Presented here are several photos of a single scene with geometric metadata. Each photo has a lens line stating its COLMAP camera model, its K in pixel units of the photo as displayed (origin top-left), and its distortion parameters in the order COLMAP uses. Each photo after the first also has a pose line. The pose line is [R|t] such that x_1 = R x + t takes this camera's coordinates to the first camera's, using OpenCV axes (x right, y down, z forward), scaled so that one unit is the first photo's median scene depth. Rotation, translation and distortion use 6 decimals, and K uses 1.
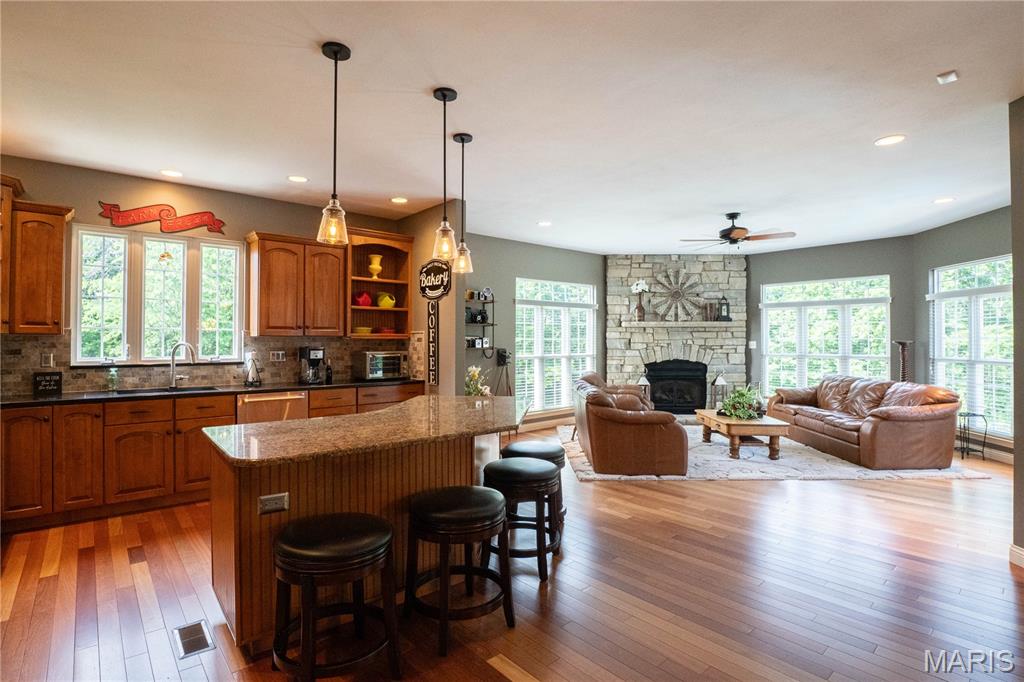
lens RADIAL K [[497.4, 0, 511.1], [0, 497.4, 339.4], [0, 0, 1]] dist [-0.037800, 0.002339]
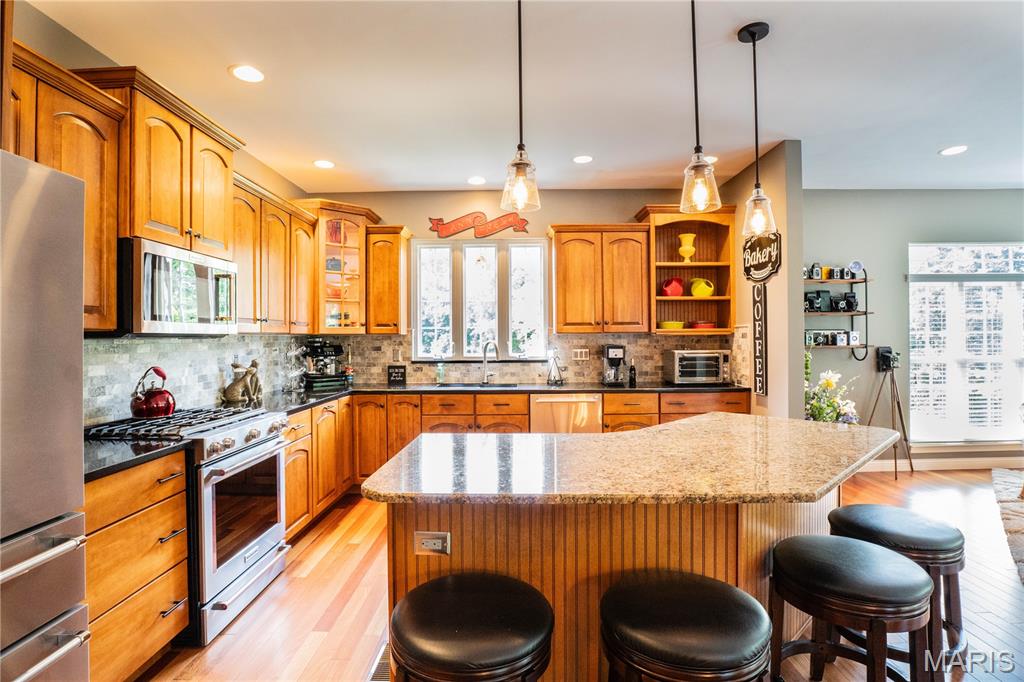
lens RADIAL K [[497.4, 0, 513.7], [0, 497.4, 335.1], [0, 0, 1]] dist [-0.037800, 0.002339]
pose [[0.748321, -0.010024, -0.663261, 0.062735], [0.009446, 0.999945, -0.004454, 0.000036], [0.663269, -0.002932, 0.748375, 0.201257]]
